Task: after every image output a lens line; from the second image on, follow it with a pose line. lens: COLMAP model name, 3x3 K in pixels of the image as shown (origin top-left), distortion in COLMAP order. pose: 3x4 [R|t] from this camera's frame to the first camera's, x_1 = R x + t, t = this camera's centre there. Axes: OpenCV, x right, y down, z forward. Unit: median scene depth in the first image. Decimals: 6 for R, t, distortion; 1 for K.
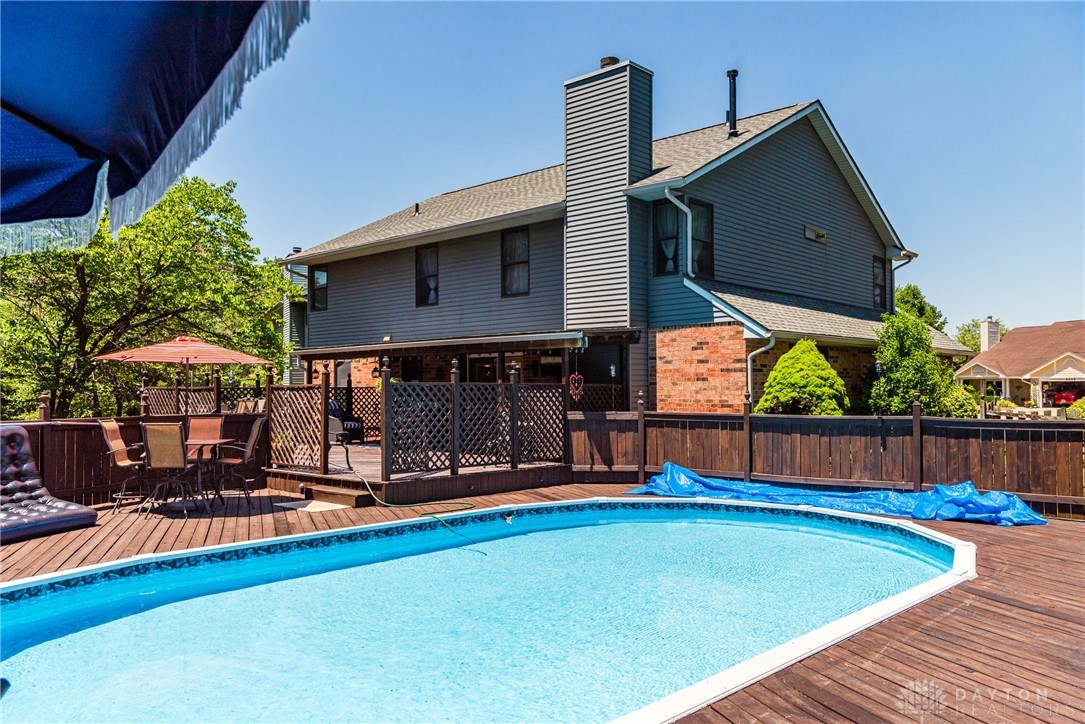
lens RADIAL K [[907.7, 0, 542.5], [0, 907.7, 362.0], [0, 0, 1]] dist [0.009760, 0.003501]
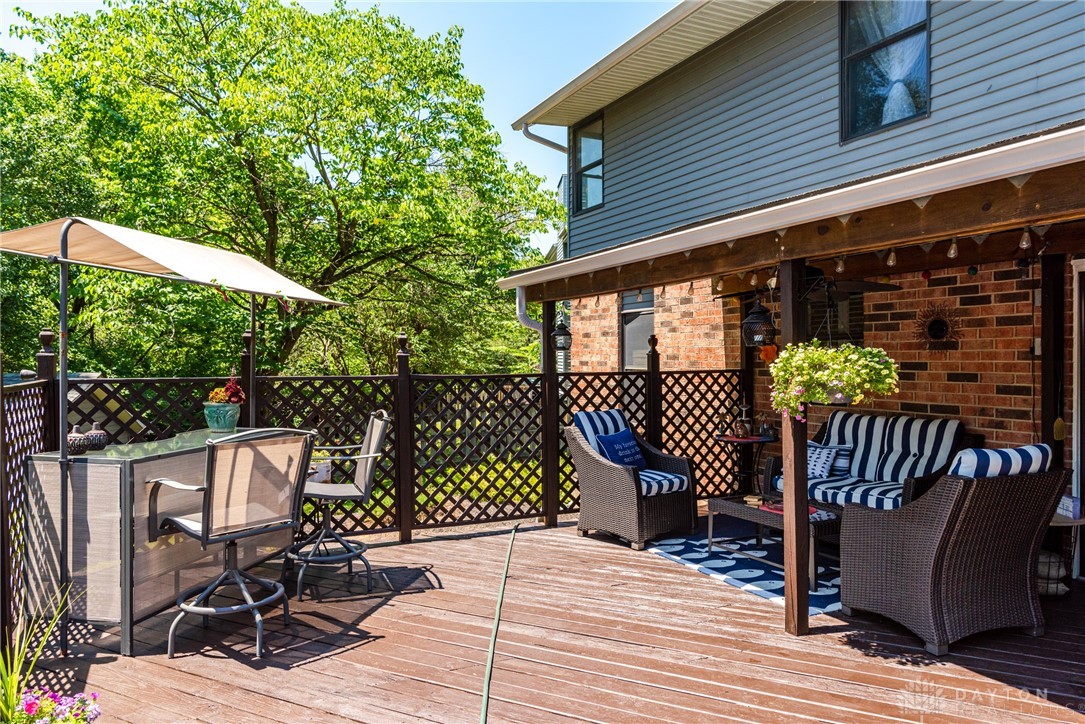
lens RADIAL K [[744.8, 0, 542.5], [0, 744.8, 362.0], [0, 0, 1]] dist [0.003269, 0.000645]
pose [[0.942158, 0.000610, -0.335169, -0.212999], [0.010397, 0.999464, 0.031045, 0.018937], [0.335008, -0.032734, 0.941646, 0.966976]]
